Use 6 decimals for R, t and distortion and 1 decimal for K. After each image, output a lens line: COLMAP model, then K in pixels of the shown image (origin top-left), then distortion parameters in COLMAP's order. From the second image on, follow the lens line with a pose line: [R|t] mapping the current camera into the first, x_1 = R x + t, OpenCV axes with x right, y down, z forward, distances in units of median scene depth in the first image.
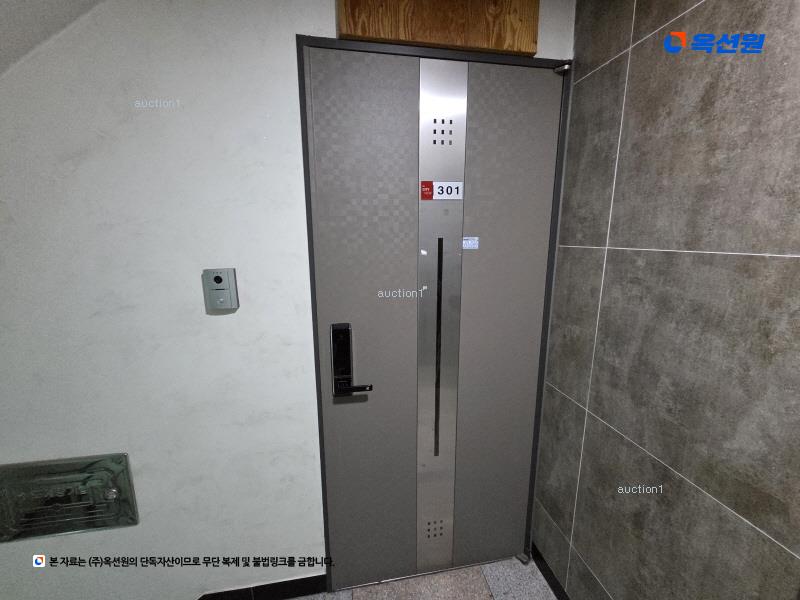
lens RADIAL K [[324.4, 0, 398.4], [0, 324.4, 300.3], [0, 0, 1]] dist [0.002472, 0.000214]
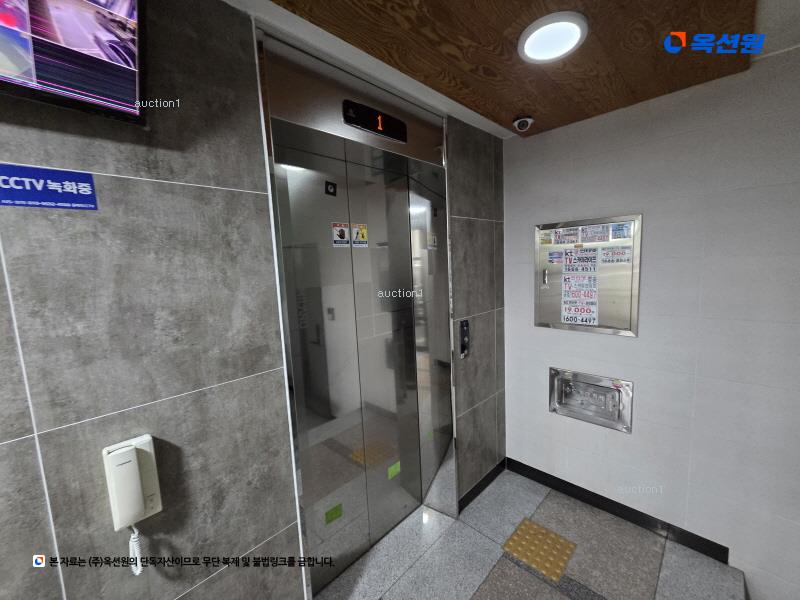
lens RADIAL K [[324.4, 0, 399.7], [0, 324.4, 303.3], [0, 0, 1]] dist [0.002472, 0.000214]
pose [[-0.576573, -0.079826, 0.813137, -0.383436], [0.197317, 0.952154, 0.233385, 0.126802], [-0.792862, 0.295009, -0.533235, 0.940355]]
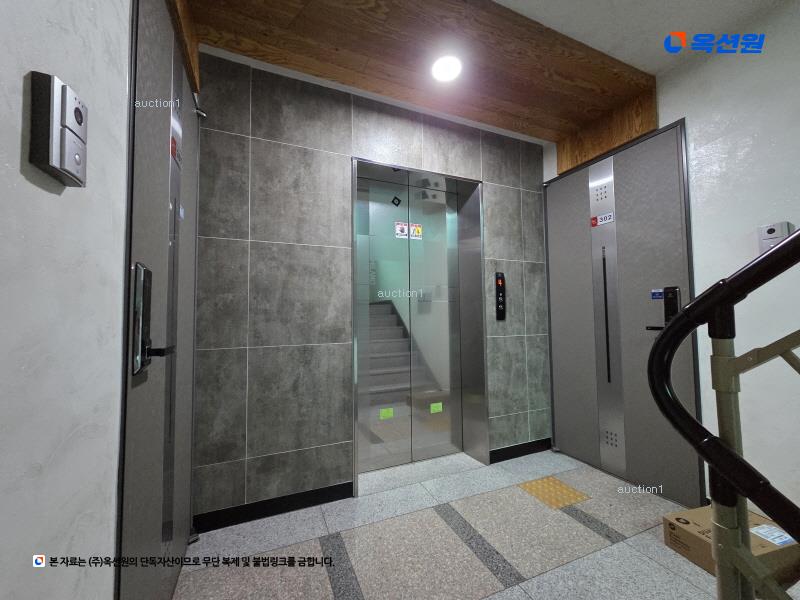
lens RADIAL K [[324.4, 0, 400.3], [0, 324.4, 298.7], [0, 0, 1]] dist [0.002472, 0.000214]
pose [[-0.227683, 0.055818, 0.972134, -1.358462], [0.200035, 0.979744, -0.009405, 0.360588], [-0.952967, 0.192319, -0.234236, 0.848054]]
